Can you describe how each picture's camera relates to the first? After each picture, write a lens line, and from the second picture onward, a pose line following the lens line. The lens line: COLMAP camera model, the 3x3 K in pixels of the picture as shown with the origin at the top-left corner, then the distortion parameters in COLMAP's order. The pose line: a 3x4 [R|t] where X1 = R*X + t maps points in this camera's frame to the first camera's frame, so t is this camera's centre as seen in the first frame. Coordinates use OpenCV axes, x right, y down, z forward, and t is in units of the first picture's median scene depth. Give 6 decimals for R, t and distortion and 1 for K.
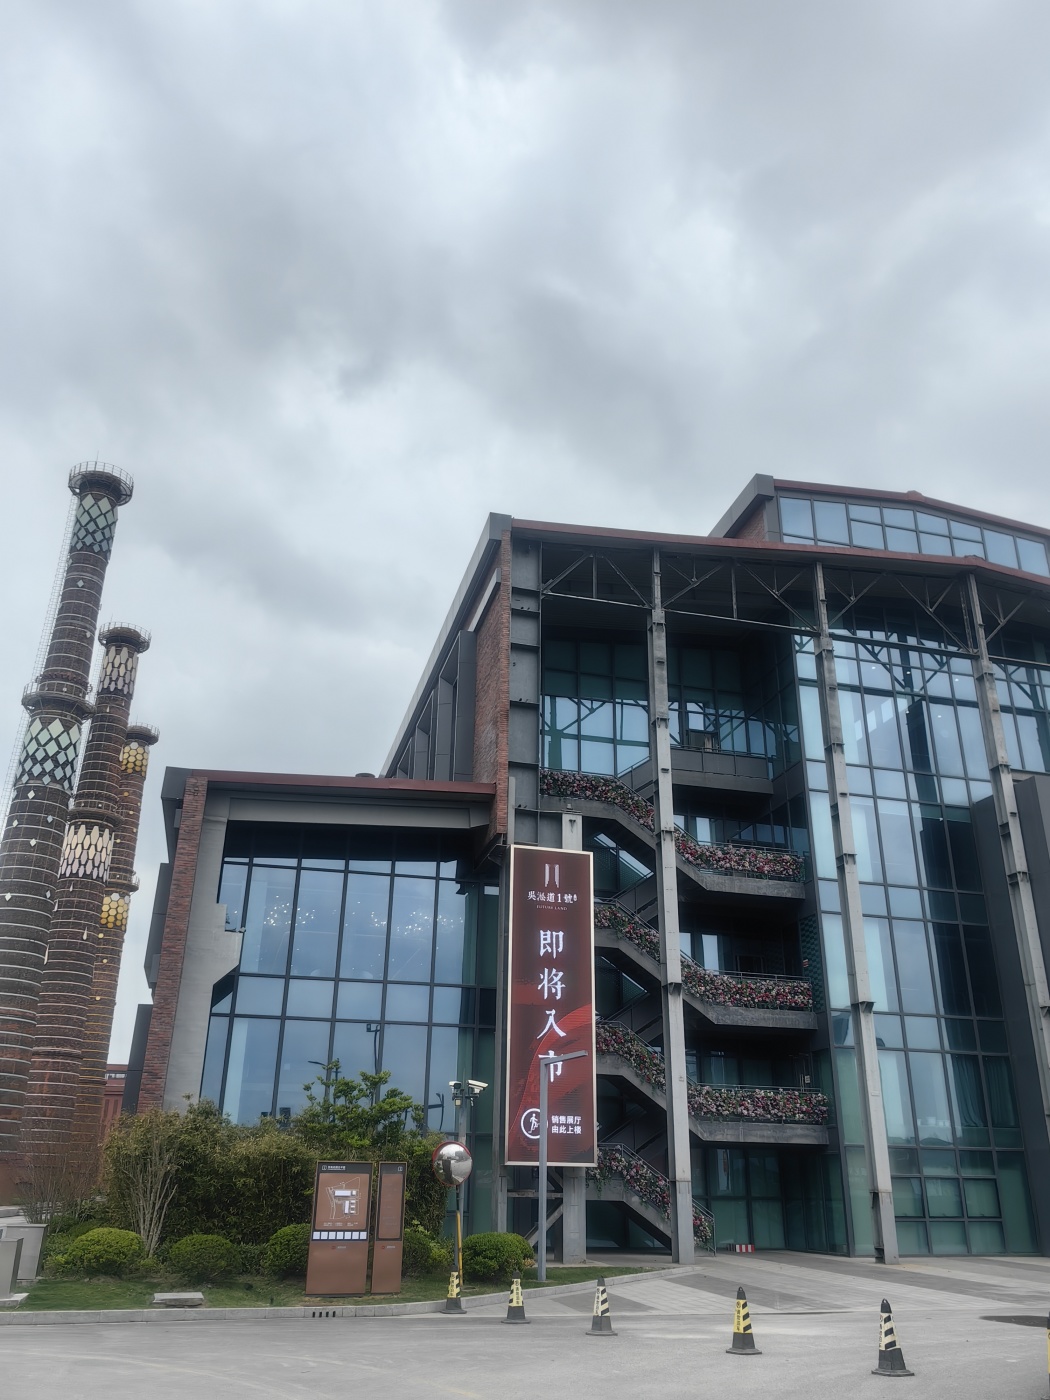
lens RADIAL K [[1077.2, 0, 525.0], [0, 1077.2, 700.0], [0, 0, 1]] dist [0.086743, -0.142347]
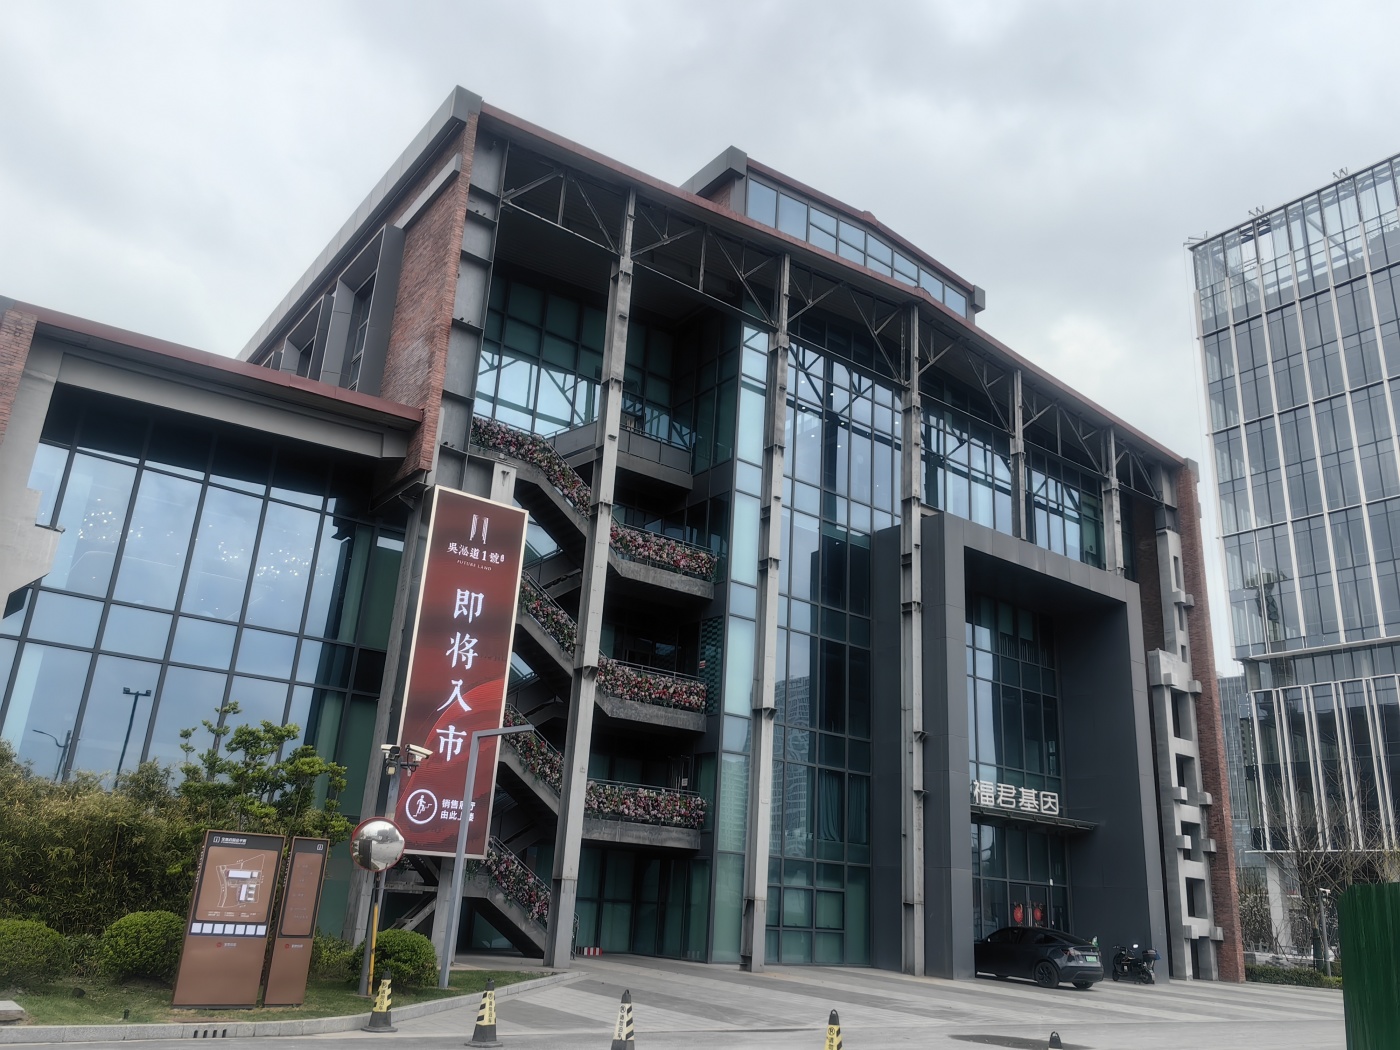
lens RADIAL K [[1077.2, 0, 695.1], [0, 1077.2, 518.7], [0, 0, 1]] dist [0.086743, -0.142347]
pose [[0.924893, 0.162722, 0.343650, -0.104158], [-0.193756, 0.979349, 0.057739, 0.069023], [-0.327158, -0.119987, 0.937321, 0.142733]]
